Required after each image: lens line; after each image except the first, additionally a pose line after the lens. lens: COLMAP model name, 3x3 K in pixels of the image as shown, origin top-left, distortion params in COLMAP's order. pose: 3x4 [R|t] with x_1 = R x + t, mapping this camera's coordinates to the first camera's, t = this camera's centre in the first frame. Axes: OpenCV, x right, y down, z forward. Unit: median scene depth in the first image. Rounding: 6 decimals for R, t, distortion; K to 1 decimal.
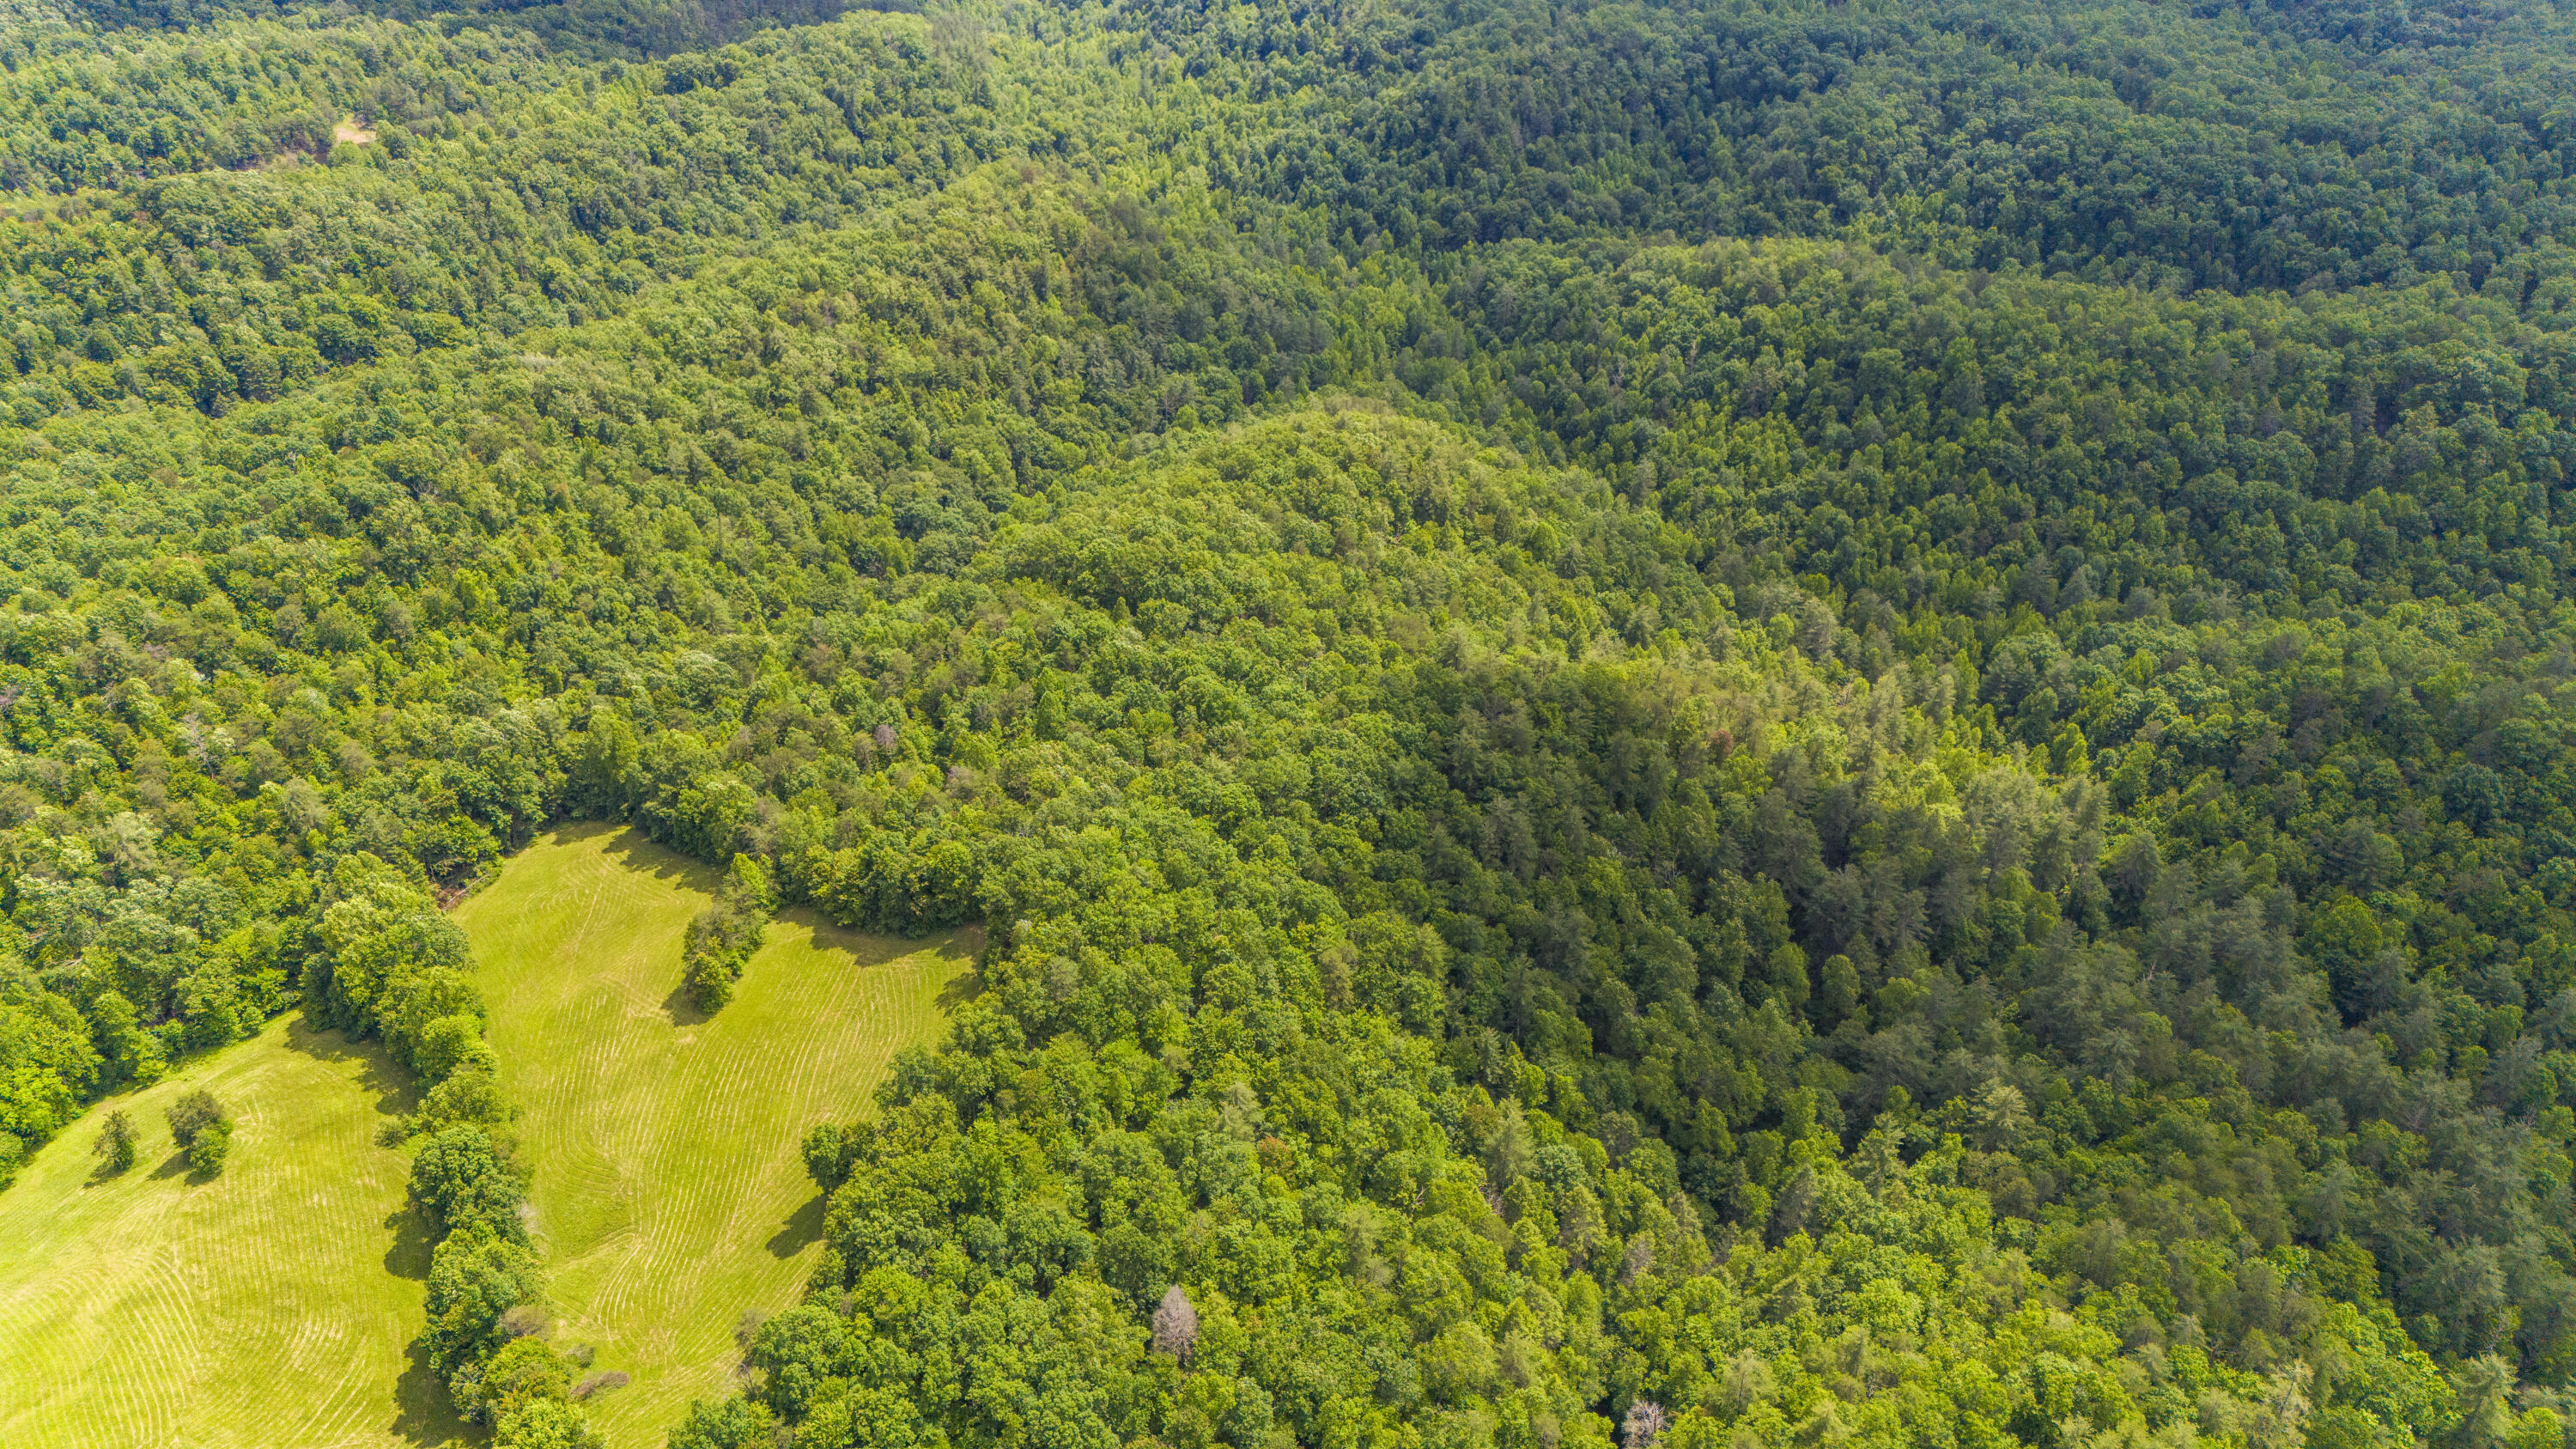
lens RADIAL K [[1900.7, 0, 1299.1], [0, 1900.7, 712.6], [0, 0, 1]] dist [0.060458, -0.040577]
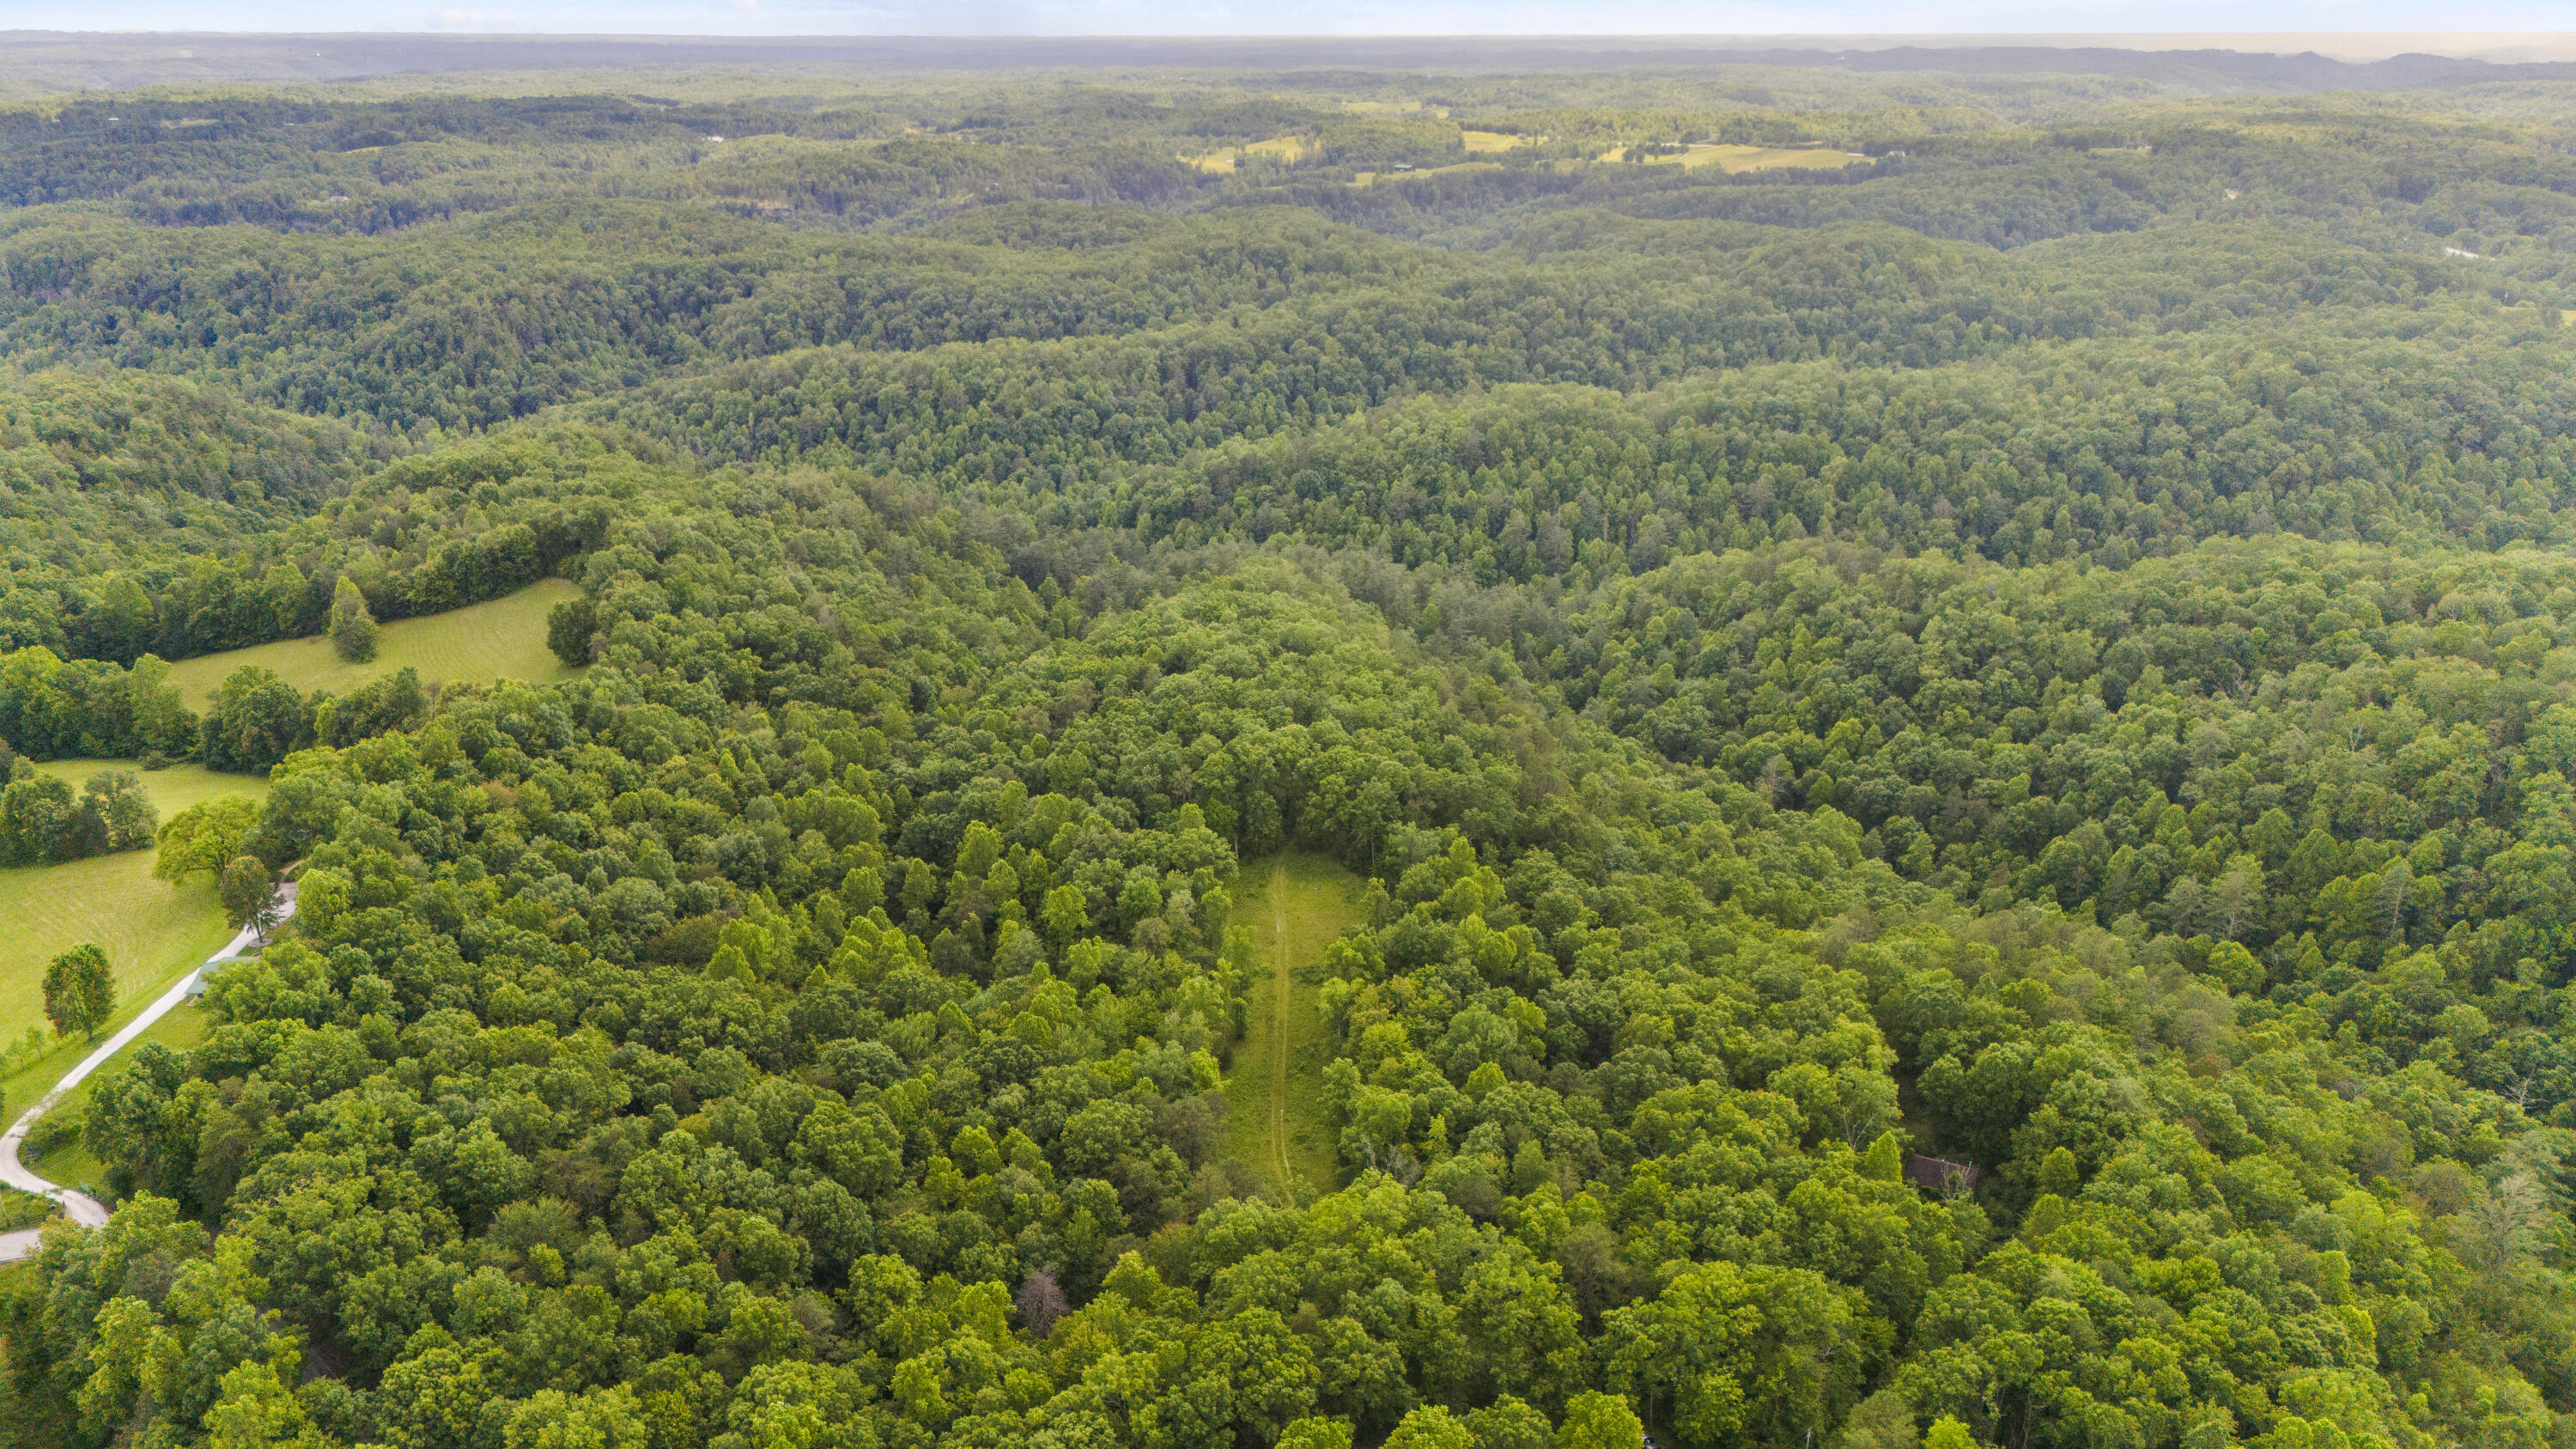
lens RADIAL K [[1900.7, 0, 1294.2], [0, 1900.7, 731.3], [0, 0, 1]] dist [0.060458, -0.040577]
pose [[0.805160, -0.193751, 0.560516, -0.289427], [0.309657, 0.943410, -0.118705, 0.301811], [-0.505797, 0.269144, 0.819592, -0.253004]]
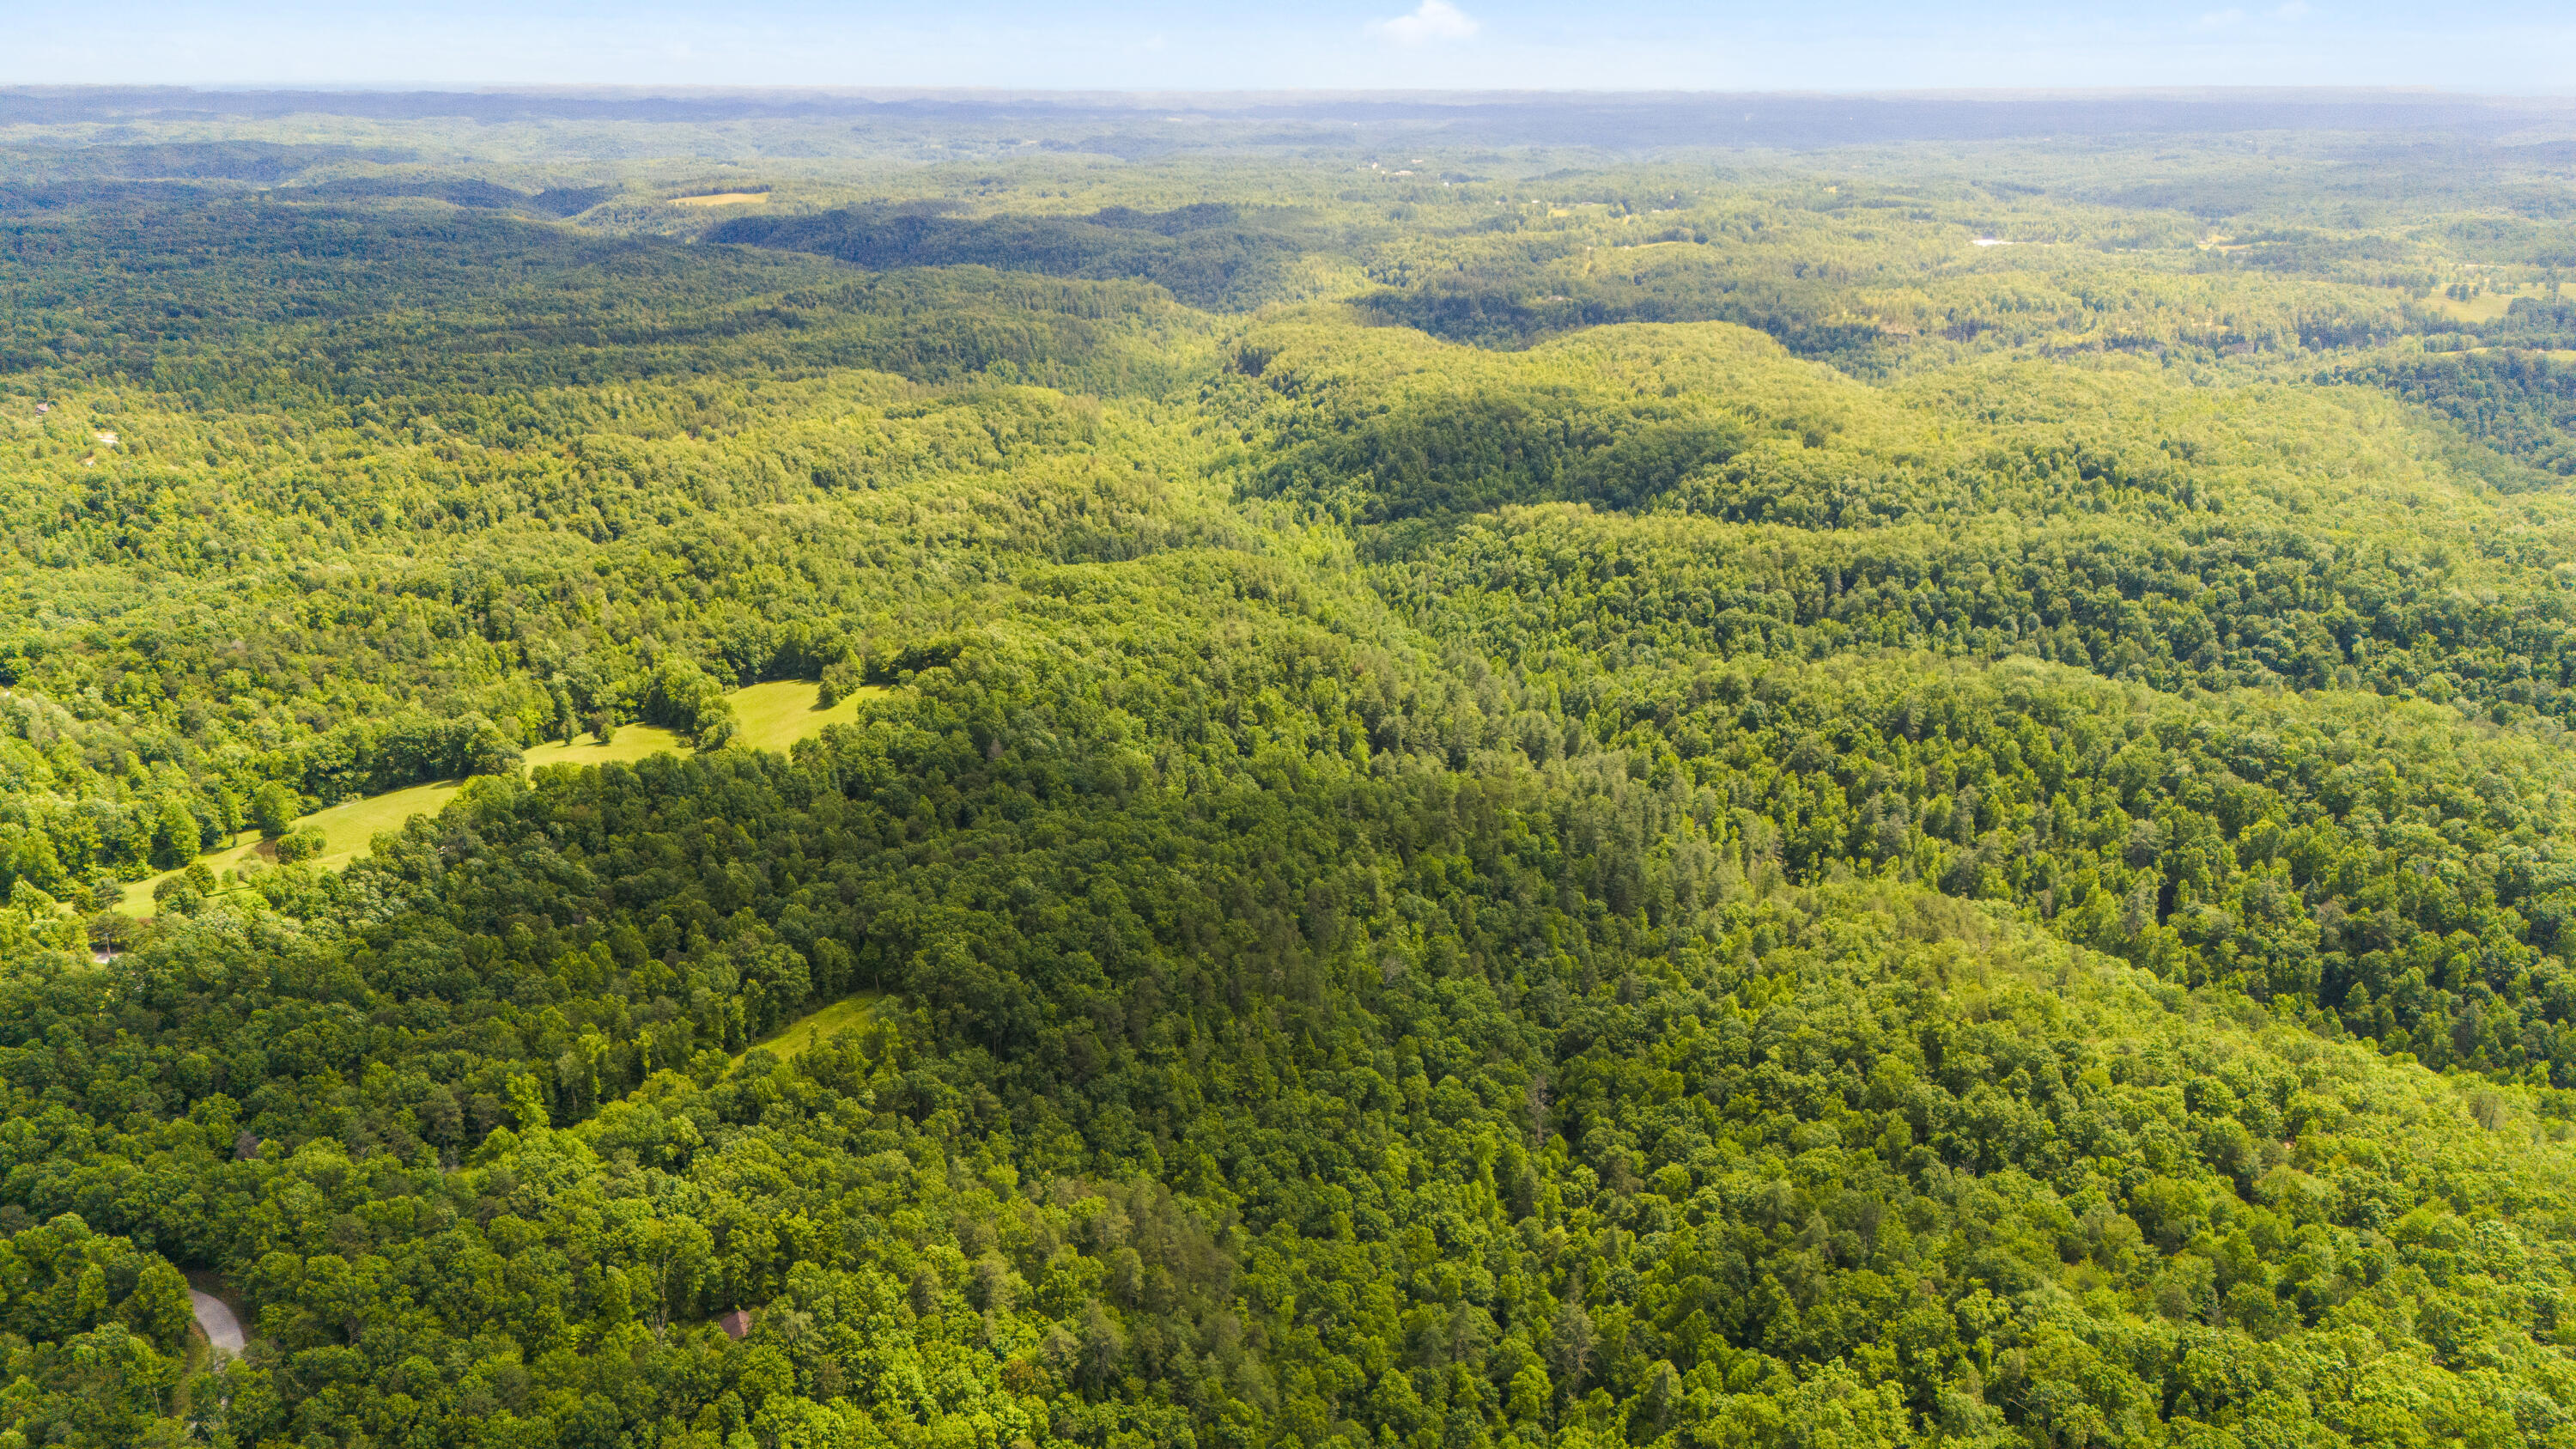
lens RADIAL K [[1900.7, 0, 1277.6], [0, 1900.7, 734.9], [0, 0, 1]] dist [0.060458, -0.040577]
pose [[0.992642, 0.050710, -0.109955, 0.227724], [-0.074584, 0.971427, -0.225315, 0.331323], [0.095388, 0.231859, 0.968061, -0.538811]]
